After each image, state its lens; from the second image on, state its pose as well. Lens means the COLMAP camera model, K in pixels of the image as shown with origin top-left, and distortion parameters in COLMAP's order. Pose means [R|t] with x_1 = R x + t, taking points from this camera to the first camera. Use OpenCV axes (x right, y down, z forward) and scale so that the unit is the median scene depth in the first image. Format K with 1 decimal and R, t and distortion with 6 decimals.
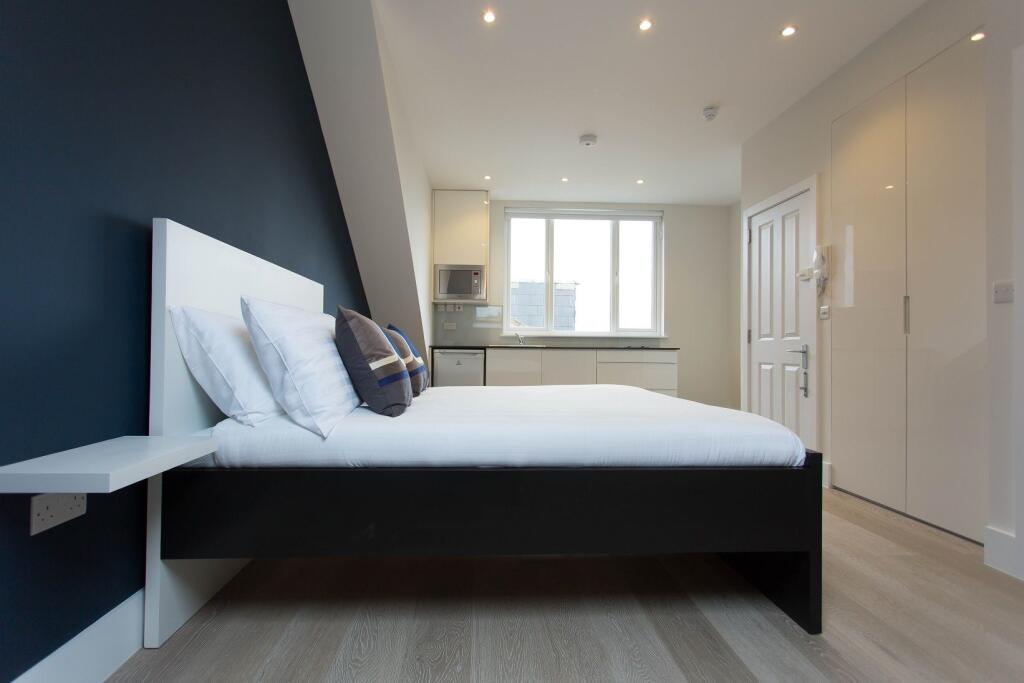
lens RADIAL K [[482.6, 0, 503.2], [0, 482.6, 341.9], [0, 0, 1]] dist [0.001441, 0.001228]
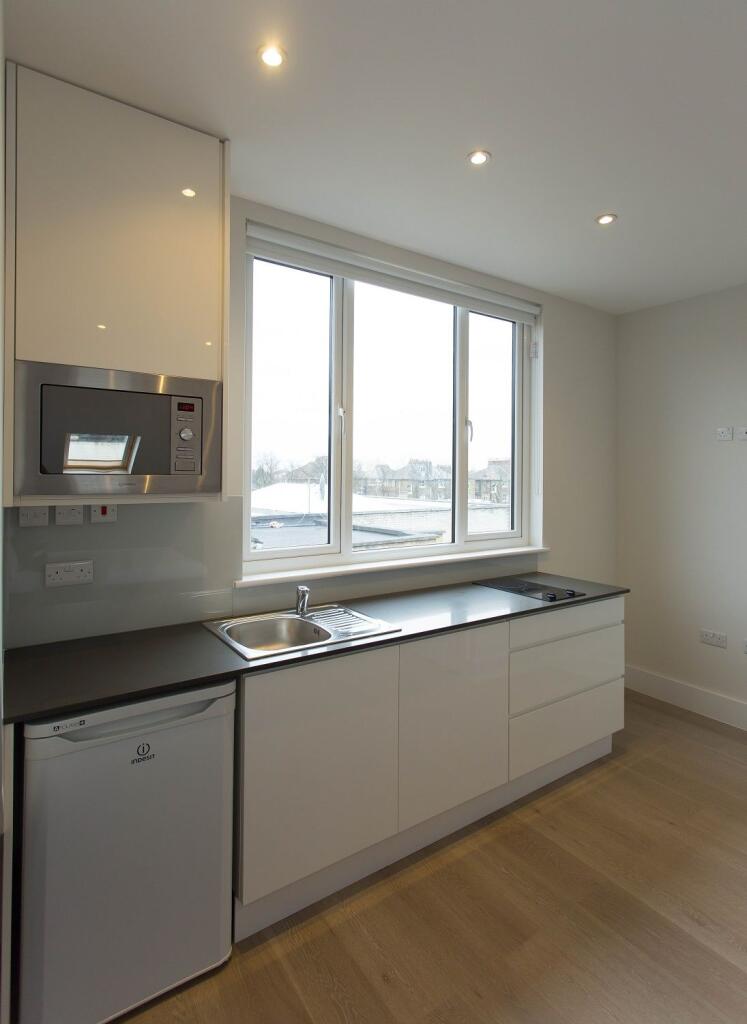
lens RADIAL K [[530.5, 0, 375.6], [0, 530.5, 474.8], [0, 0, 1]] dist [0.002302, -0.000237]
pose [[0.850910, -0.001710, 0.525309, -0.121501], [-0.006577, 0.999882, 0.013908, -0.099155], [-0.525271, -0.015290, 0.850798, 0.626615]]
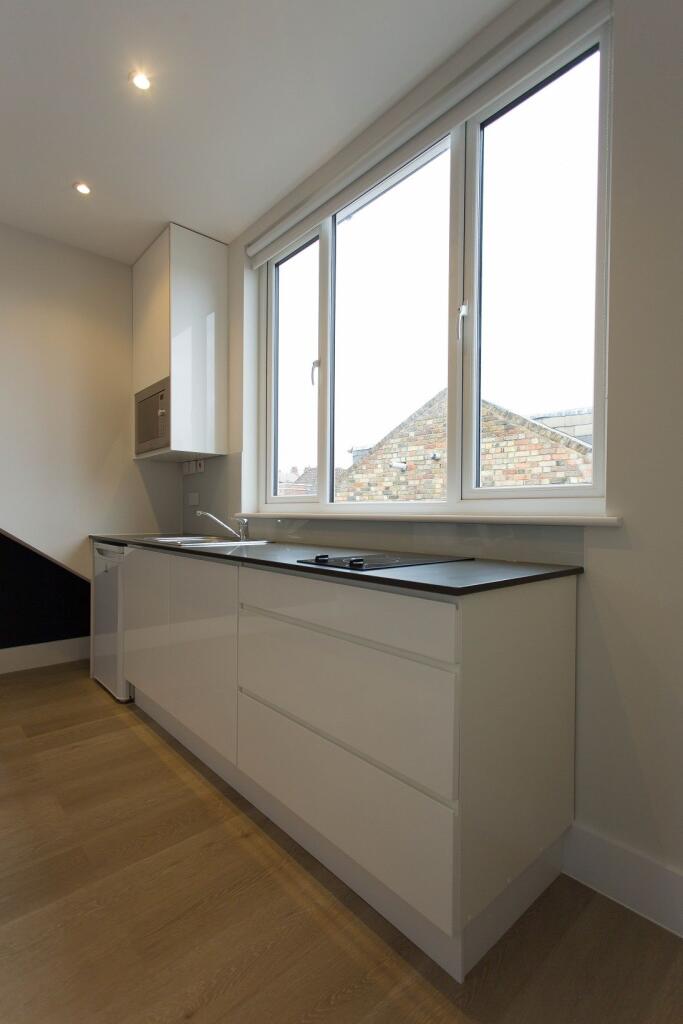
lens RADIAL K [[482.6, 0, 342.2], [0, 482.6, 522.2], [0, 0, 1]] dist [0.001441, 0.001228]
pose [[0.628693, 0.010909, -0.777577, 0.441055], [0.007265, 0.999776, 0.019901, -0.015784], [0.777620, -0.018161, 0.628472, 0.780476]]
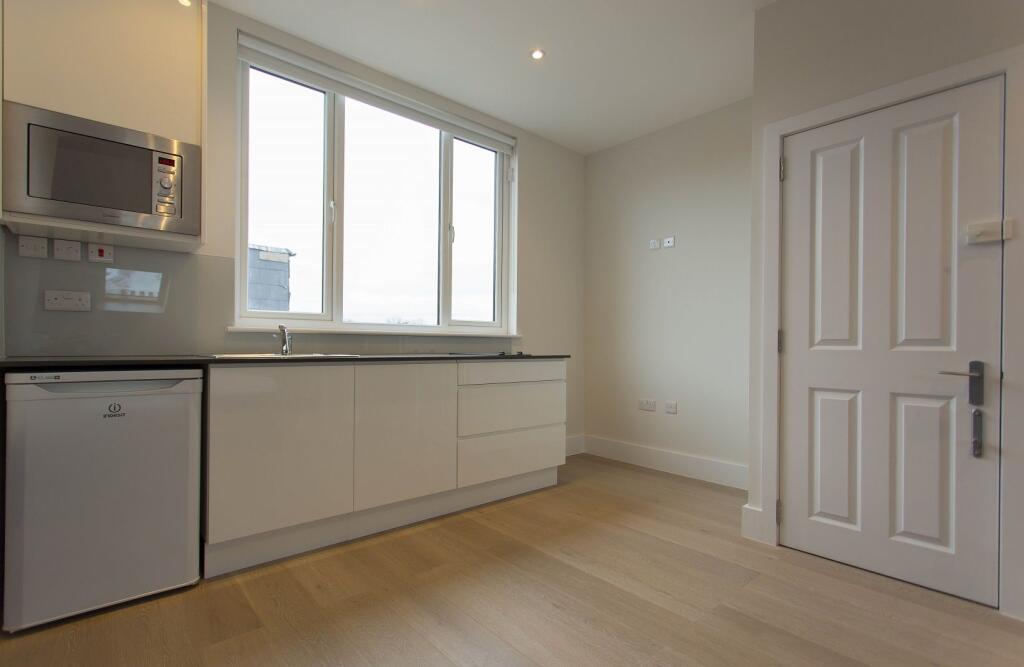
lens RADIAL K [[484.8, 0, 506.2], [0, 484.8, 347.7], [0, 0, 1]] dist [-0.000212, 0.000944]
pose [[0.785018, -0.005810, 0.619445, -0.078244], [-0.010678, 0.999681, 0.022908, -0.009706], [-0.619380, -0.024598, 0.784706, 0.516983]]
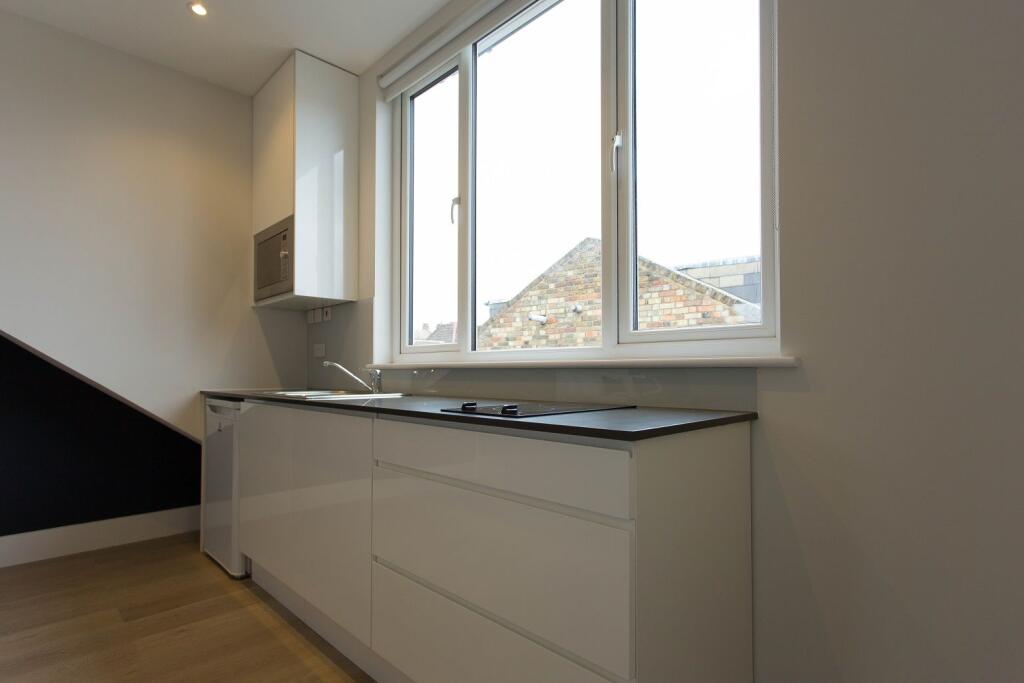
lens RADIAL K [[508.4, 0, 504.4], [0, 508.4, 365.3], [0, 0, 1]] dist [0.000159, -0.000787]
pose [[0.669885, -0.017126, -0.742267, 0.425416], [0.013421, 0.999850, -0.010957, -0.008488], [0.742344, -0.002622, 0.670014, 0.784350]]
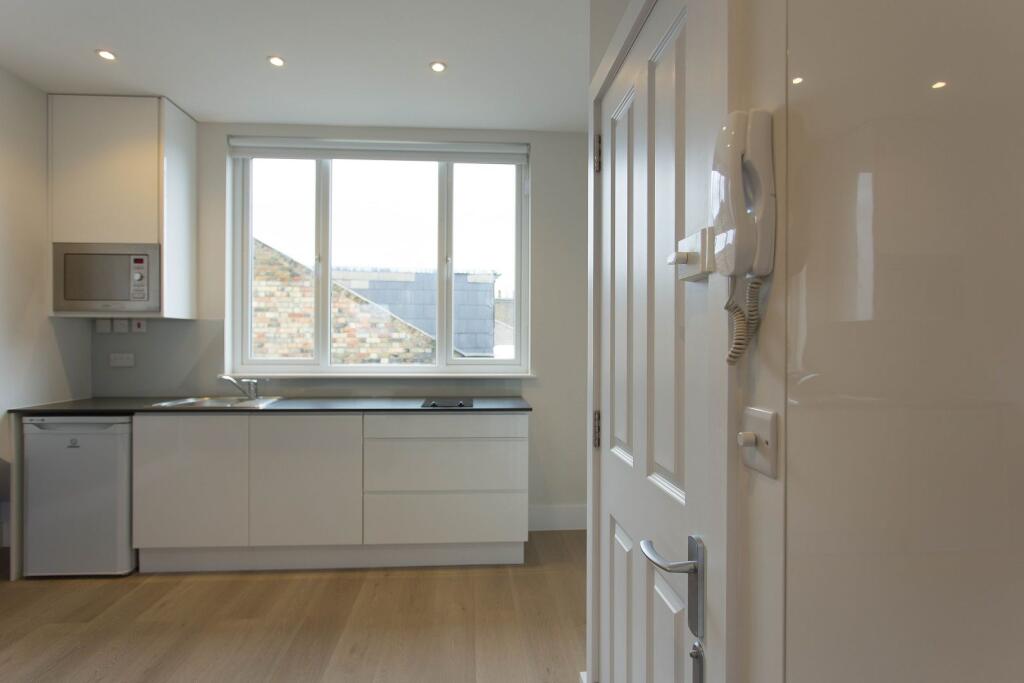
lens RADIAL K [[523.4, 0, 503.6], [0, 523.4, 343.8], [0, 0, 1]] dist [-0.009255, 0.001054]
pose [[0.999821, -0.005727, 0.018005, 0.299351], [0.005448, 0.999865, 0.015510, -0.057215], [-0.018091, -0.015409, 0.999718, 0.422059]]
